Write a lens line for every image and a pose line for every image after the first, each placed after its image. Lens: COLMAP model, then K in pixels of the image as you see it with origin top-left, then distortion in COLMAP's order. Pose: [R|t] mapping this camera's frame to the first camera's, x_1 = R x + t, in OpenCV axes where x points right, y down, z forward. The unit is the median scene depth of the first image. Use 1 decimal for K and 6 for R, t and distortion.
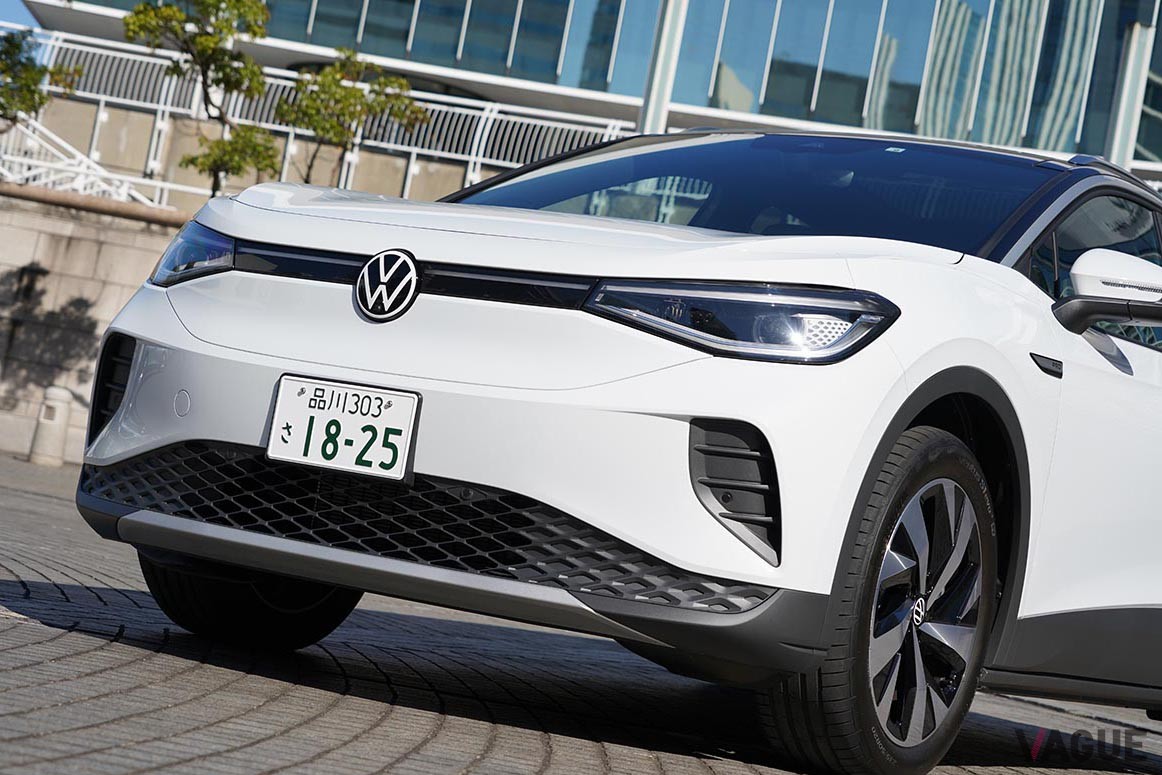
lens RADIAL K [[2433.6, 0, 581.0], [0, 2433.6, 387.5], [0, 0, 1]] dist [0.029239, -0.081025]
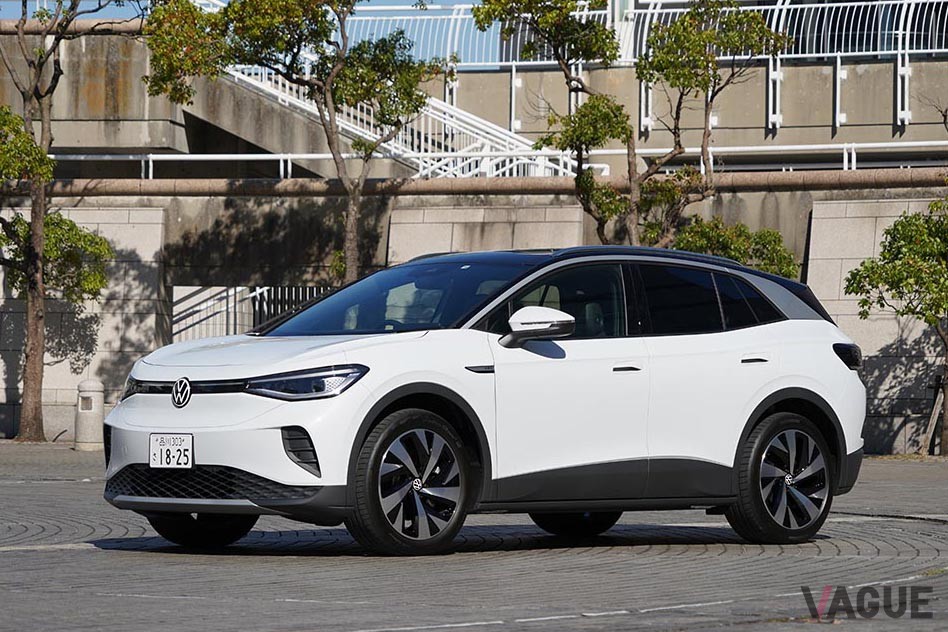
lens RADIAL K [[2609.4, 0, 474.0], [0, 2609.4, 316.0], [0, 0, 1]] dist [0.145272, 0.799043]
pose [[0.957714, -0.177741, -0.226255, 0.840799], [0.177099, 0.983917, -0.023302, -0.003011], [0.226758, -0.017753, 0.973789, -1.579299]]
